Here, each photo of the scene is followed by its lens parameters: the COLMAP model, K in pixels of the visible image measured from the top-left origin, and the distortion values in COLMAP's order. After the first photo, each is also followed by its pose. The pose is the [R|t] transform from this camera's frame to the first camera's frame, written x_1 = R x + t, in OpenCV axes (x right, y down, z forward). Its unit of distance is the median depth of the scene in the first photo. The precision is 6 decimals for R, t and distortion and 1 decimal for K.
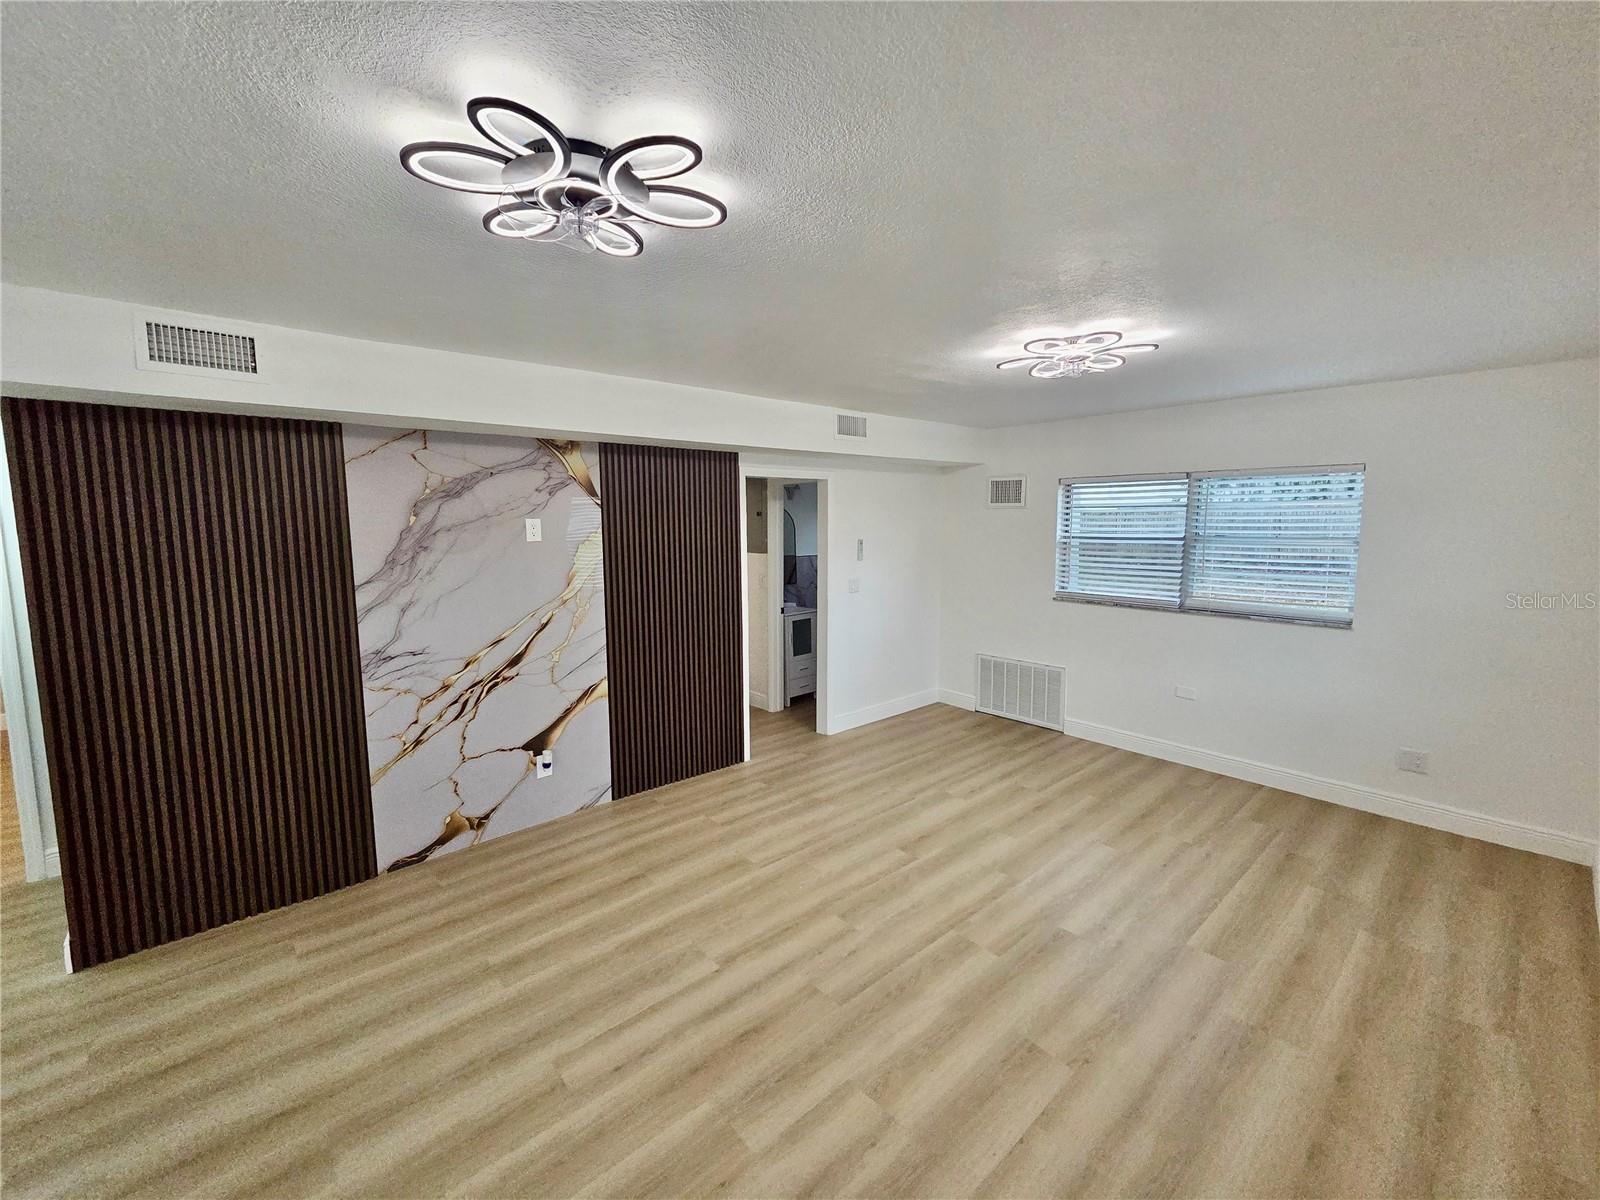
lens RADIAL K [[650.6, 0, 800.7], [0, 650.6, 587.1], [0, 0, 1]] dist [0.003281, 0.000068]
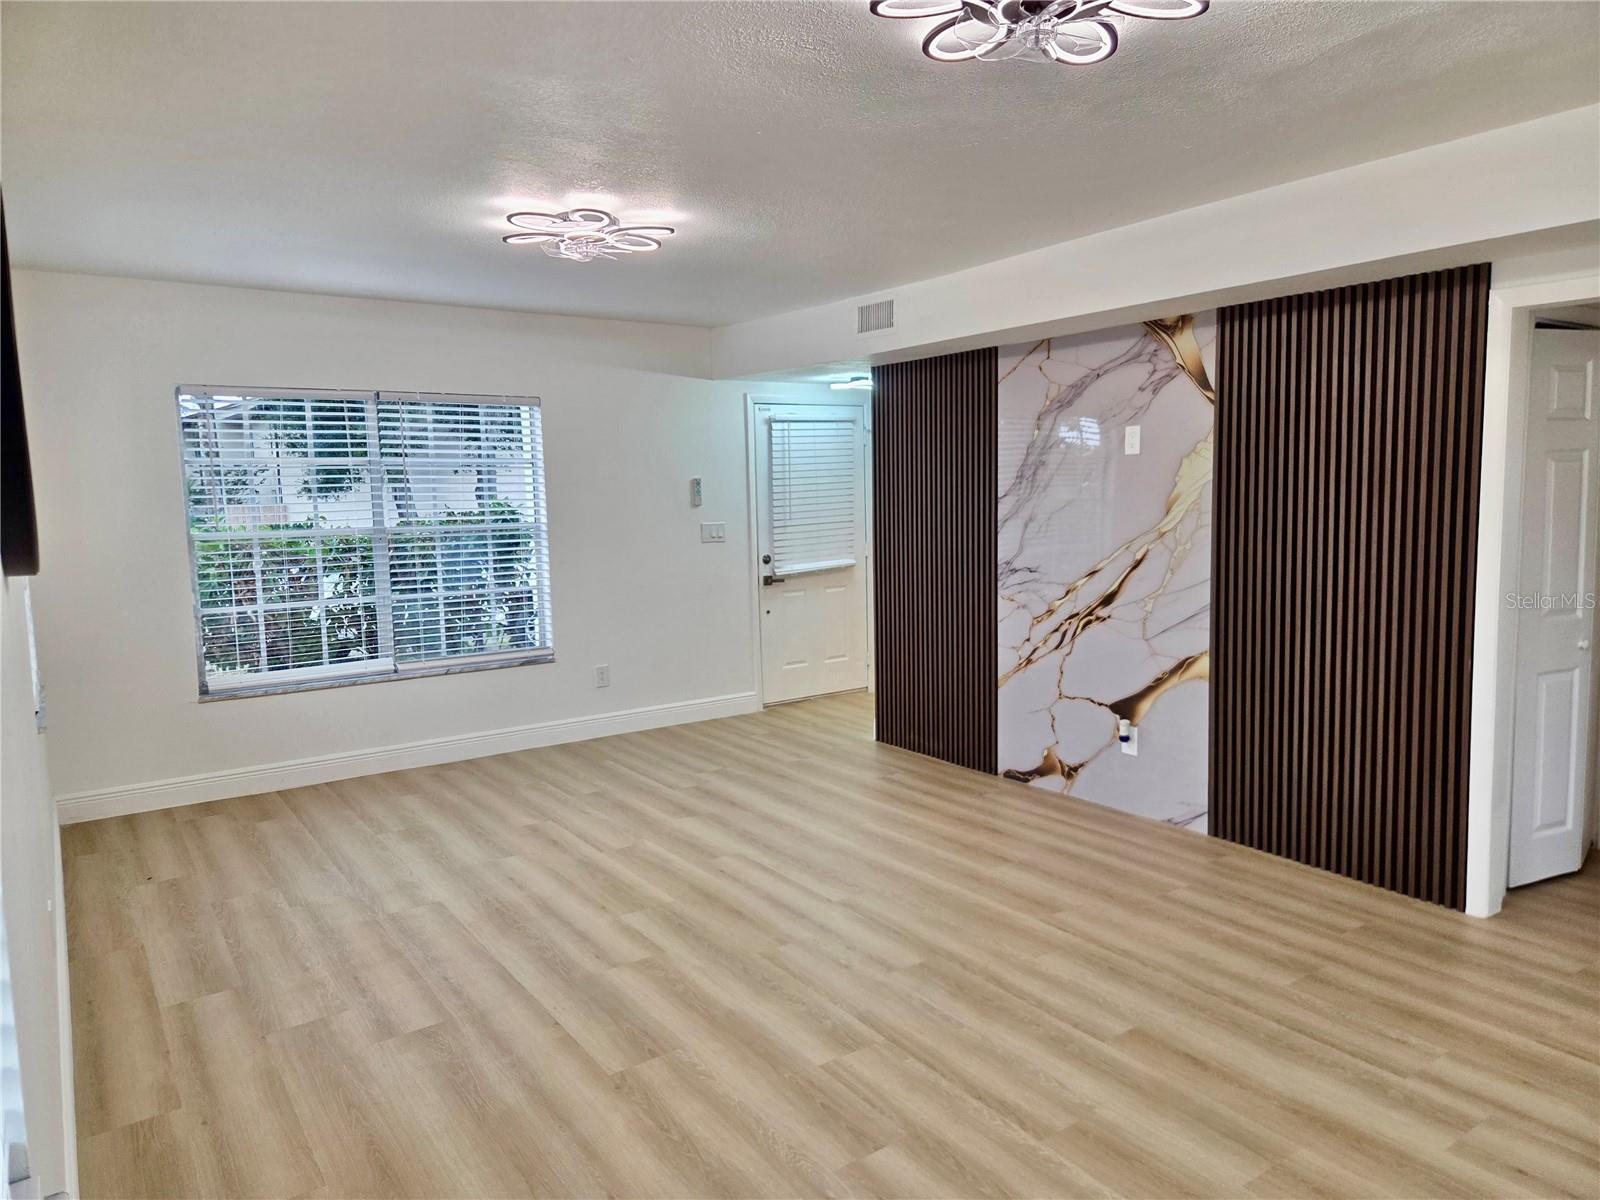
lens RADIAL K [[1076.5, 0, 812.2], [0, 1076.5, 596.4], [0, 0, 1]] dist [0.072286, -0.056262]
pose [[-0.111952, 0.110431, -0.987558, 1.023427], [-0.084063, 0.989191, 0.120143, -0.026376], [0.990152, 0.096467, -0.101459, 0.808691]]
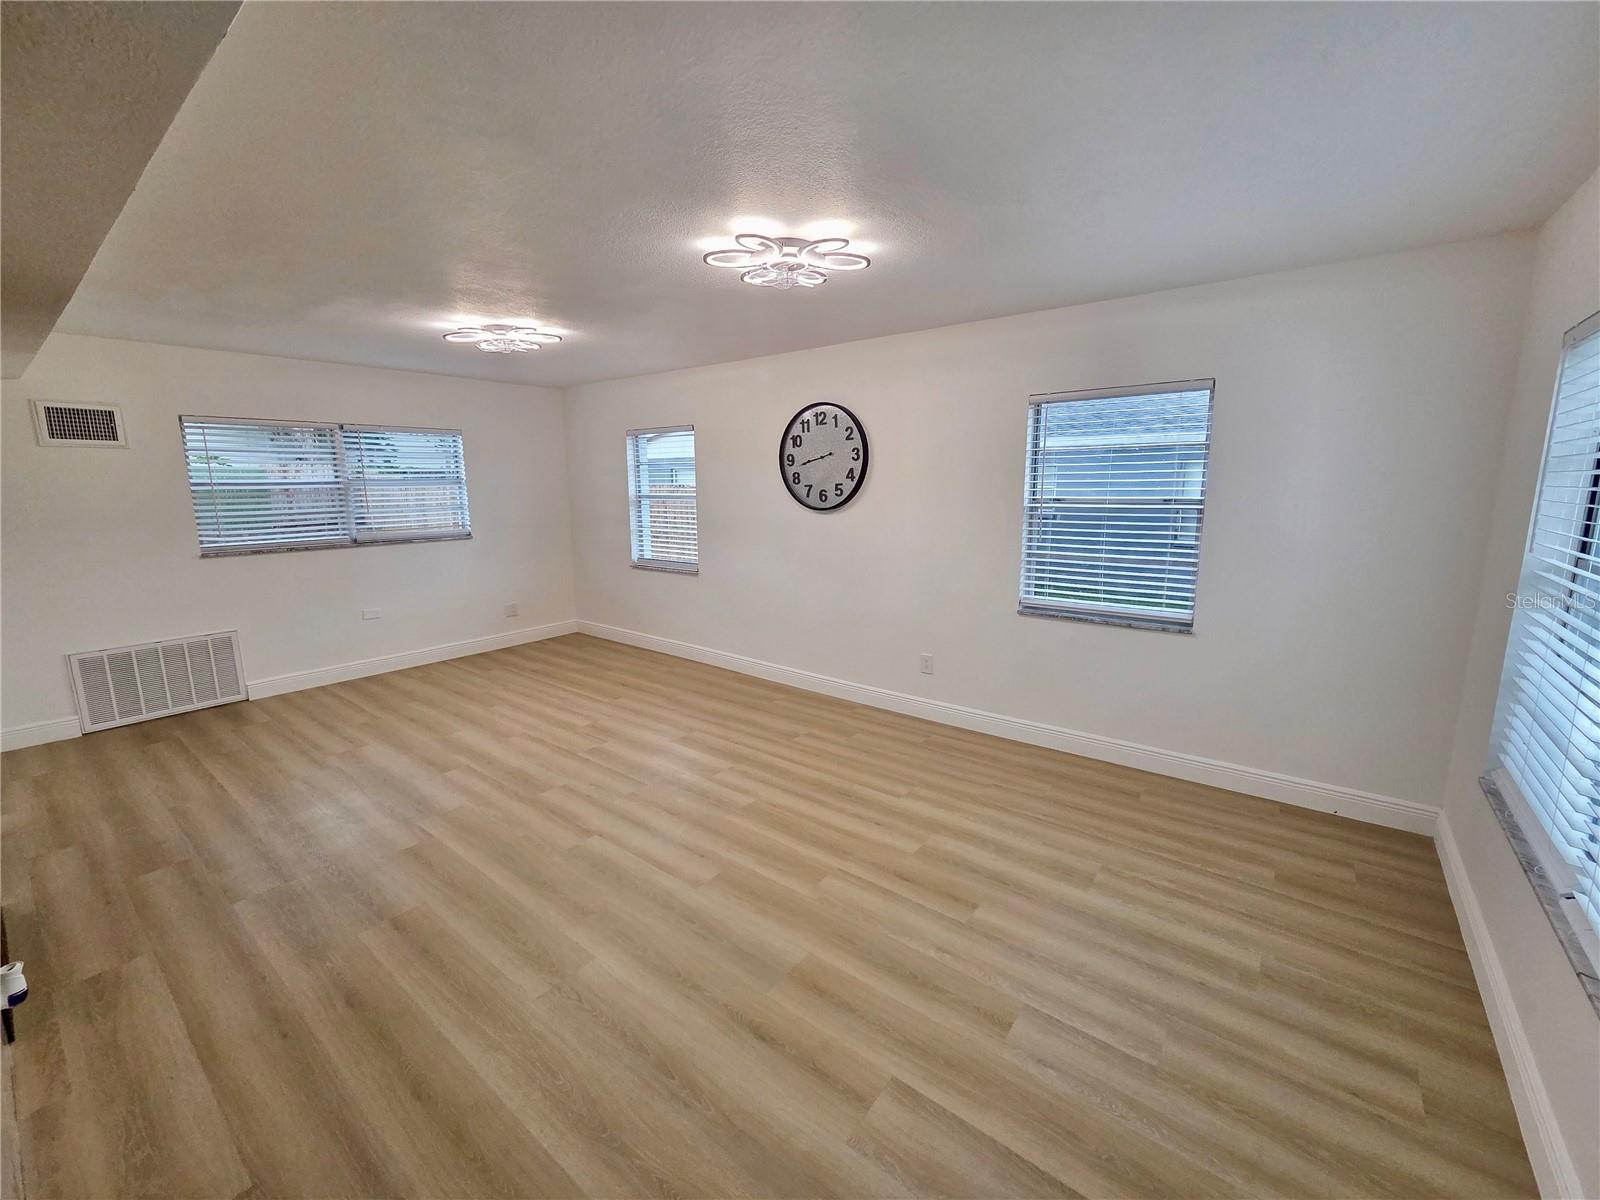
lens RADIAL K [[655.1, 0, 803.6], [0, 655.1, 590.5], [0, 0, 1]] dist [0.002347, 0.000047]
pose [[-0.179640, -0.159606, 0.970698, -0.940548], [0.108765, 0.977478, 0.180849, -0.012368], [-0.977701, 0.138065, -0.158235, 0.568326]]
